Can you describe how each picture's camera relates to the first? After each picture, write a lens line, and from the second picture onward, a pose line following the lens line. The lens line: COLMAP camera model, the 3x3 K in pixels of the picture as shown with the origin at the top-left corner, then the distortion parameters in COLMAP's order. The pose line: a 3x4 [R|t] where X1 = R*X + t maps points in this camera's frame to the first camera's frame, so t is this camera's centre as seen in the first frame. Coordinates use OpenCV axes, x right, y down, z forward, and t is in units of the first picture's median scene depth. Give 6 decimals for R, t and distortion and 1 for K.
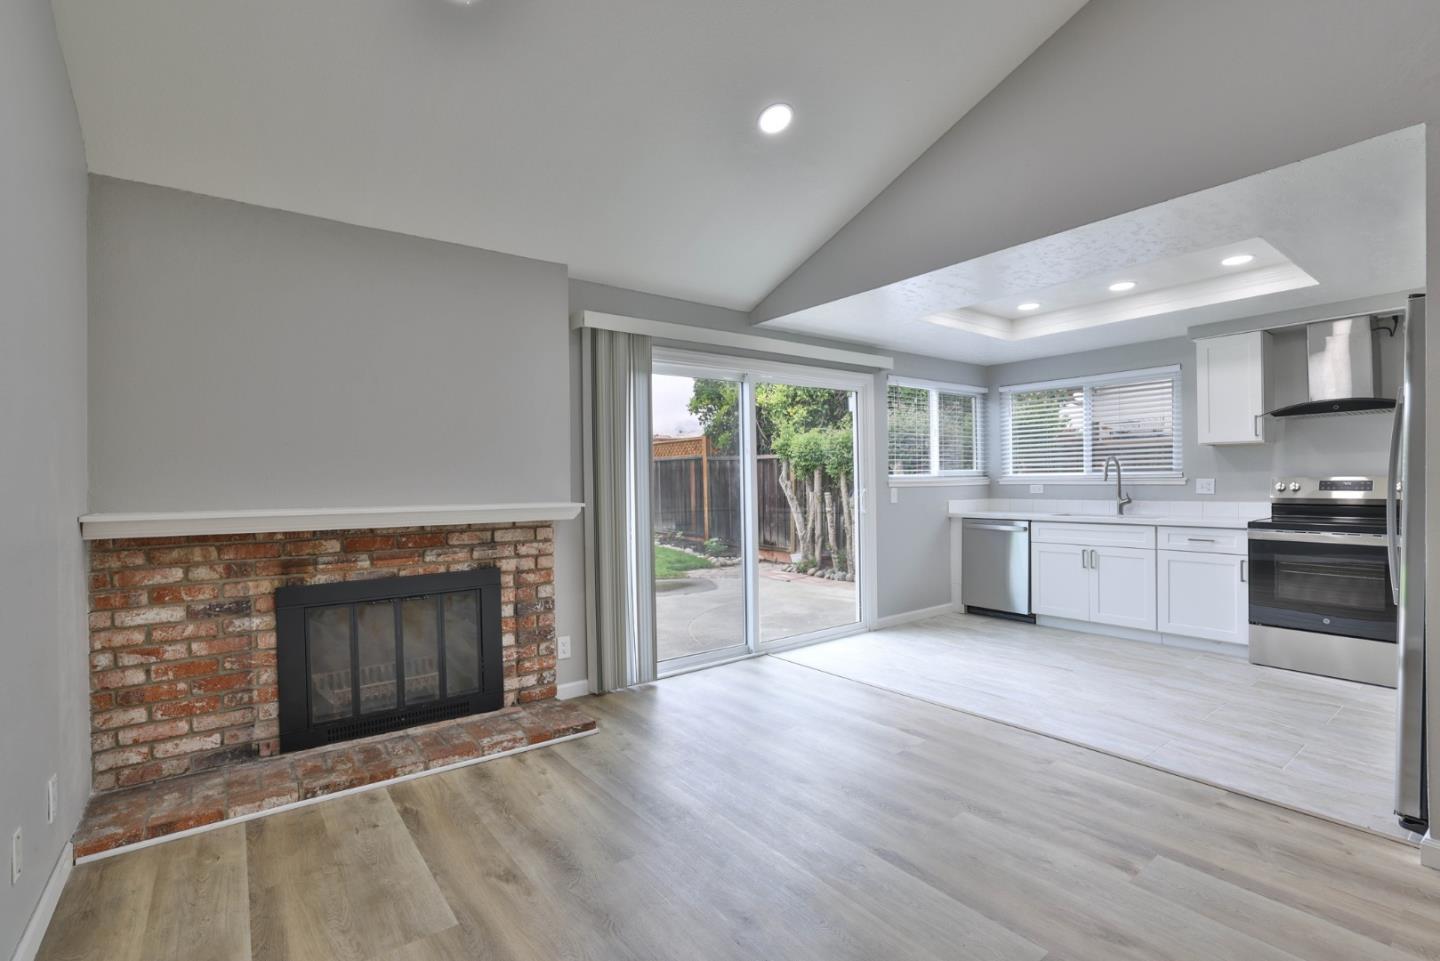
lens RADIAL K [[657.3, 0, 716.2], [0, 657.3, 481.6], [0, 0, 1]] dist [-0.036691, 0.012334]
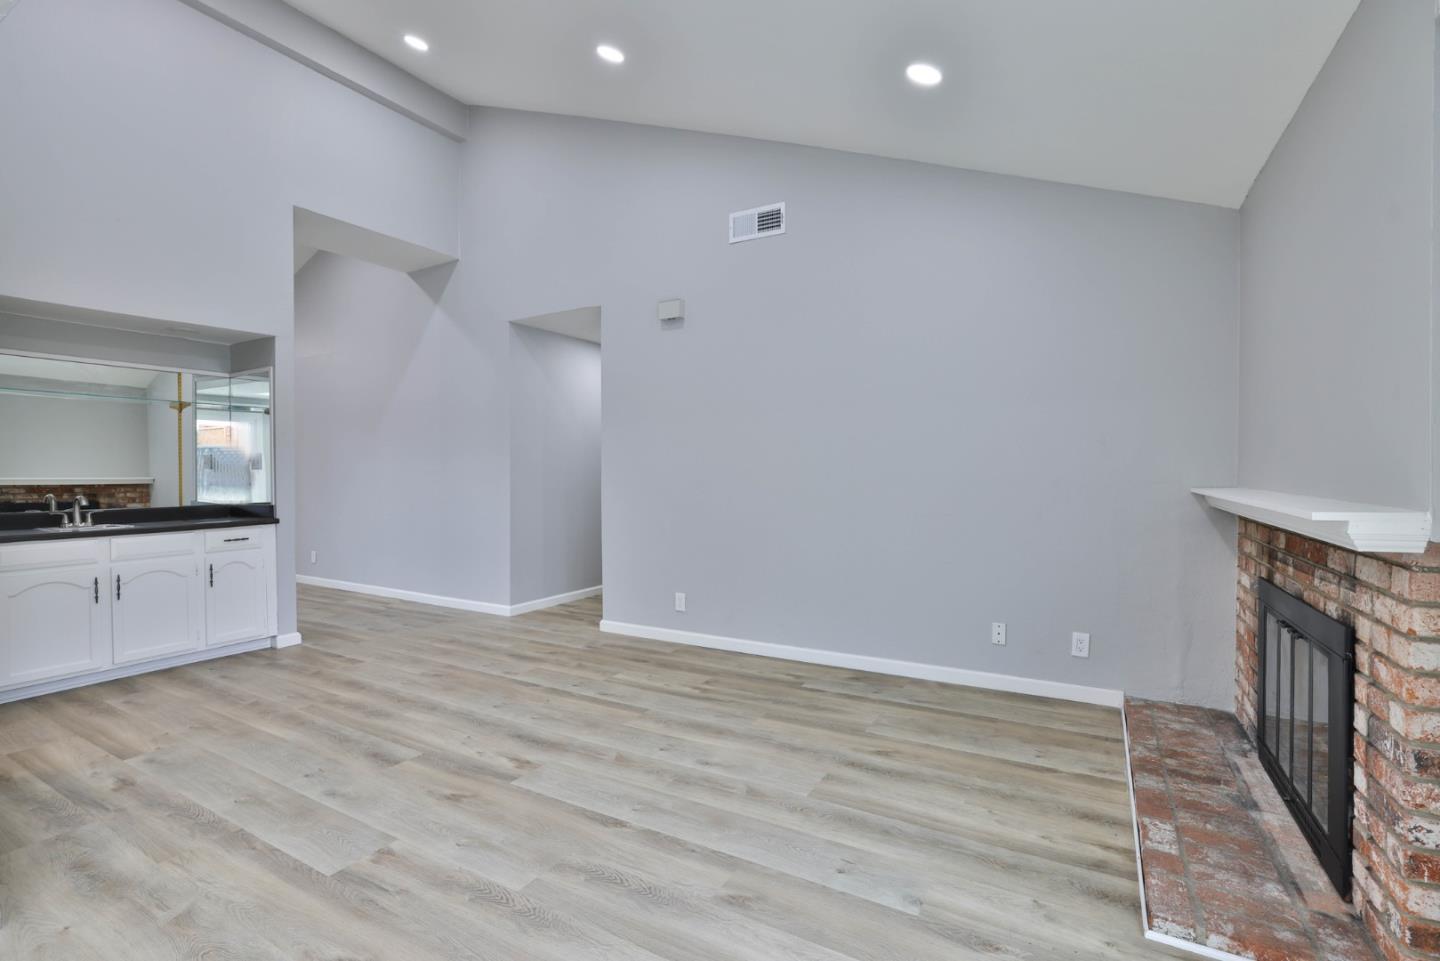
lens RADIAL K [[657.3, 0, 723.9], [0, 657.3, 475.4], [0, 0, 1]] dist [-0.036691, 0.012334]
pose [[-0.917494, 0.017712, -0.397354, 0.238759], [0.016664, 0.999843, 0.006092, 0.000605], [0.397399, -0.001032, -0.917645, 0.957072]]
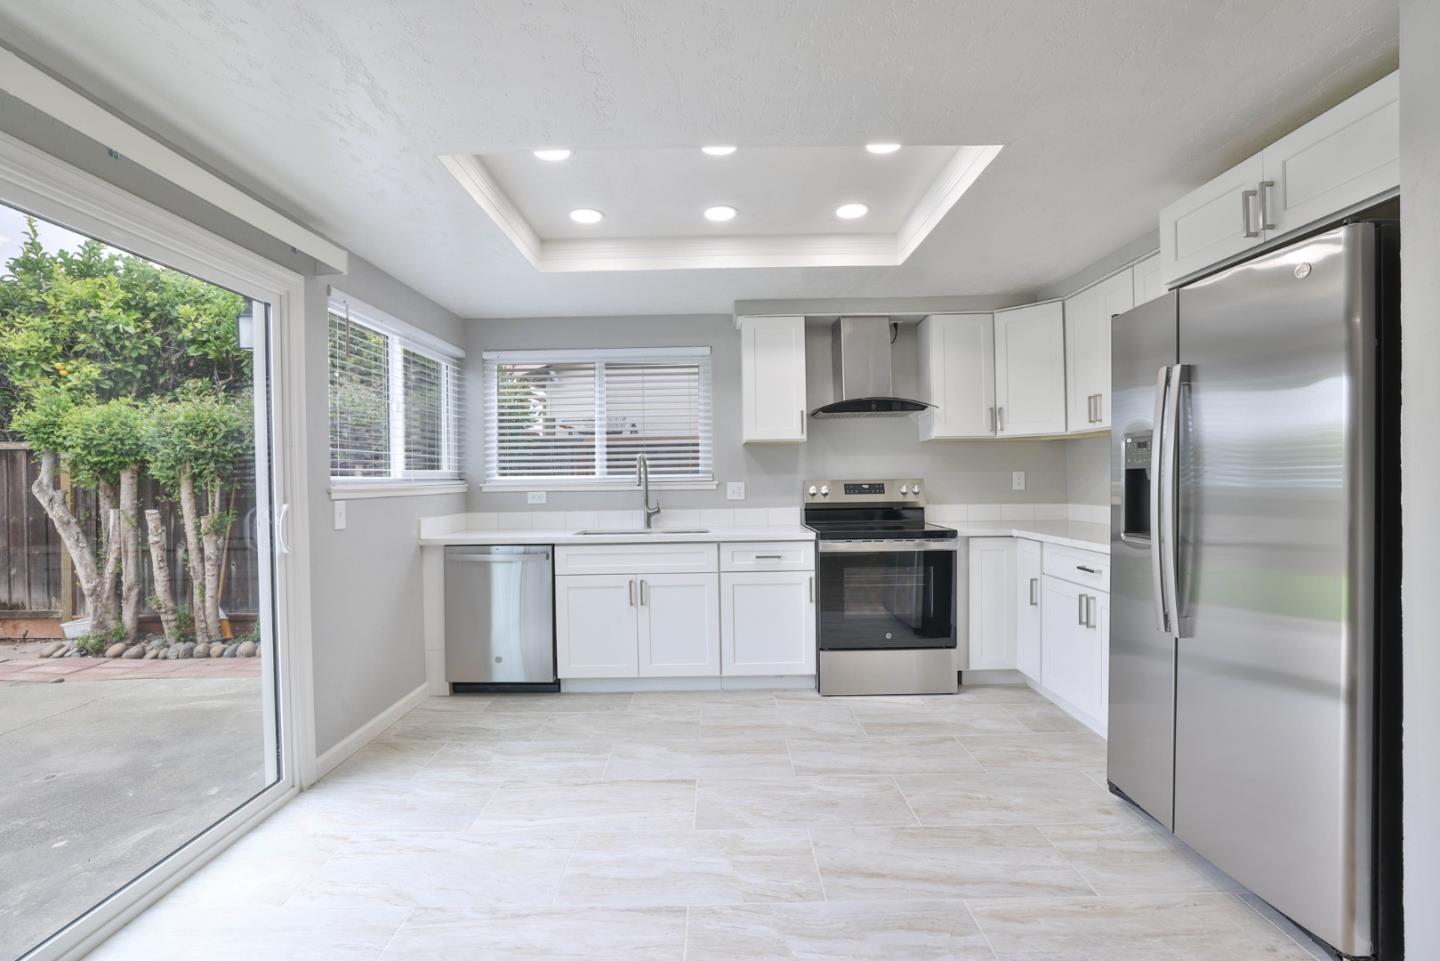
lens RADIAL K [[657.3, 0, 714.7], [0, 657.3, 481.0], [0, 0, 1]] dist [-0.036691, 0.012334]
pose [[0.609446, -0.000243, 0.792828, 0.045722], [0.009343, 0.999933, -0.006875, -0.000549], [-0.792773, 0.011598, 0.609407, 0.533581]]
